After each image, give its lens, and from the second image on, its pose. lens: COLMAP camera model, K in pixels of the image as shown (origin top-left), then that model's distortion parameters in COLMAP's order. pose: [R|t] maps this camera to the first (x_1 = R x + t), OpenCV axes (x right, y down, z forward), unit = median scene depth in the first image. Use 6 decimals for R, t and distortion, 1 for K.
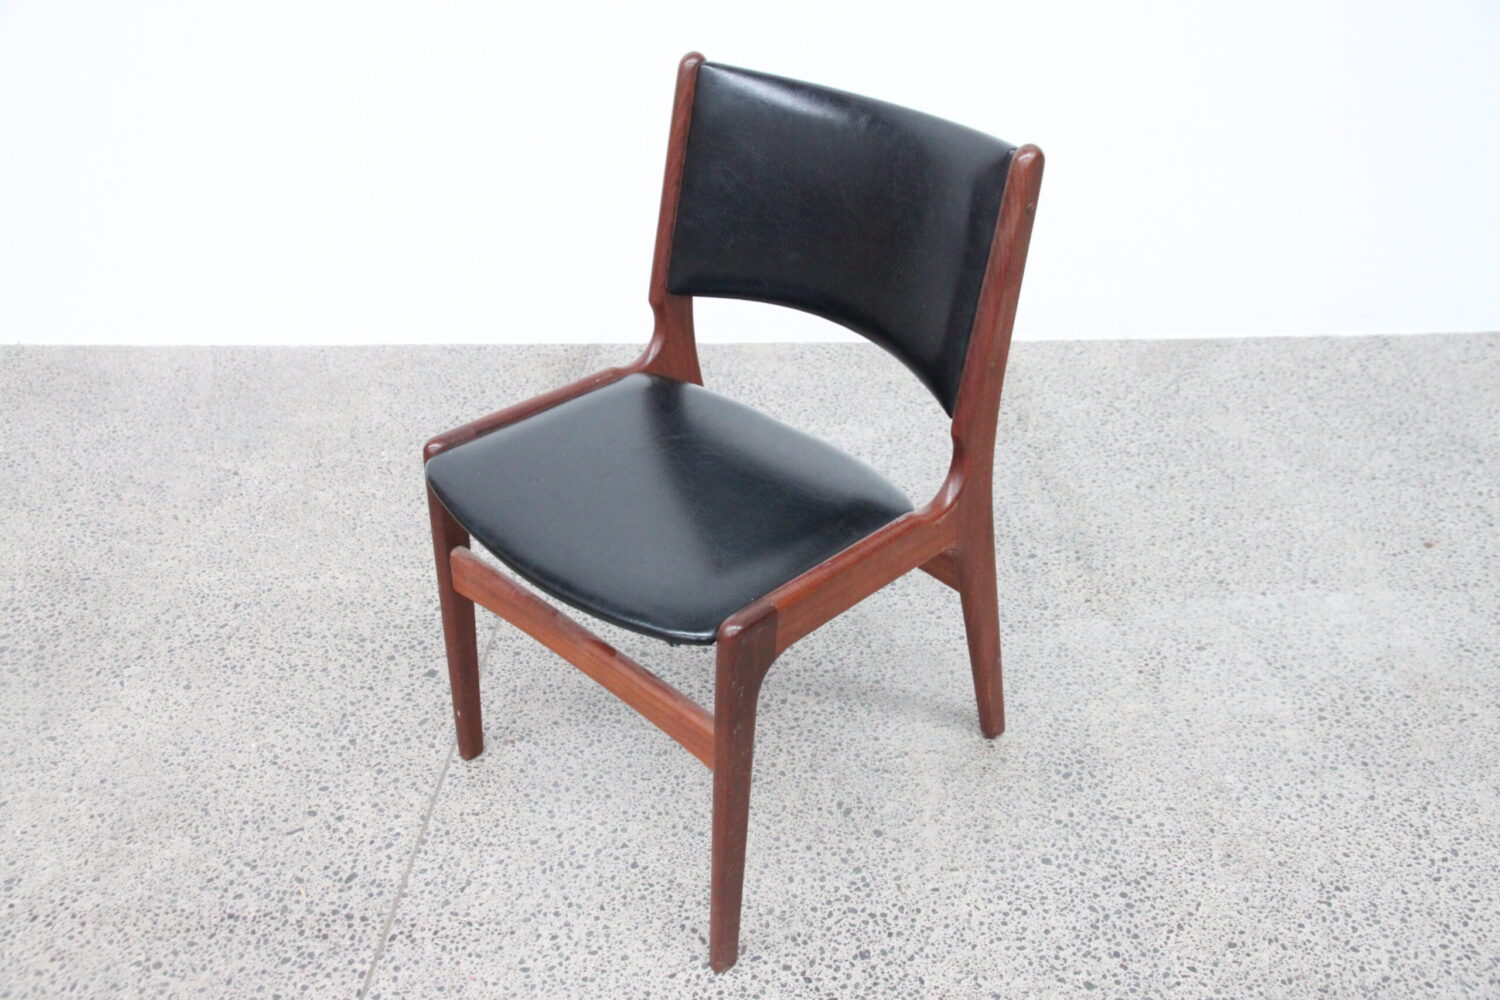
lens RADIAL K [[1378.5, 0, 757.1], [0, 1378.5, 503.1], [0, 0, 1]] dist [-0.002152, 0.000000]
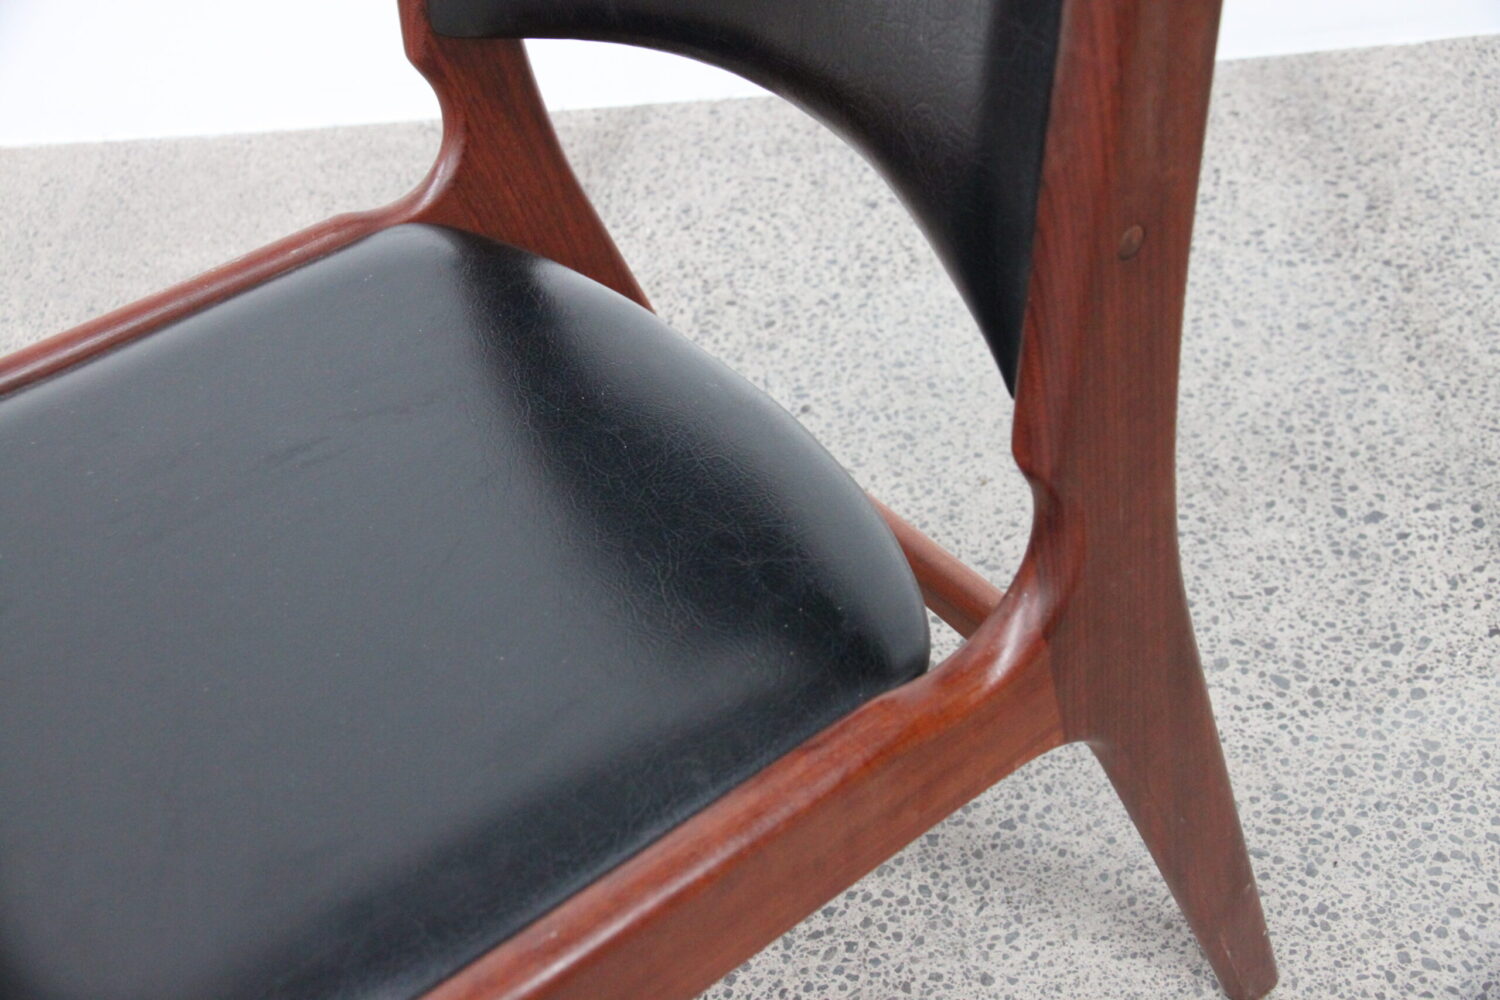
lens RADIAL K [[1527.4, 0, 735.5], [0, 1527.4, 490.8], [0, 0, 1]] dist [0.032770, 0.000000]
pose [[0.972283, -0.006781, -0.233711, 0.114184], [0.044091, 0.986963, 0.154792, -0.069530], [0.229614, -0.160806, 0.959906, 0.457620]]
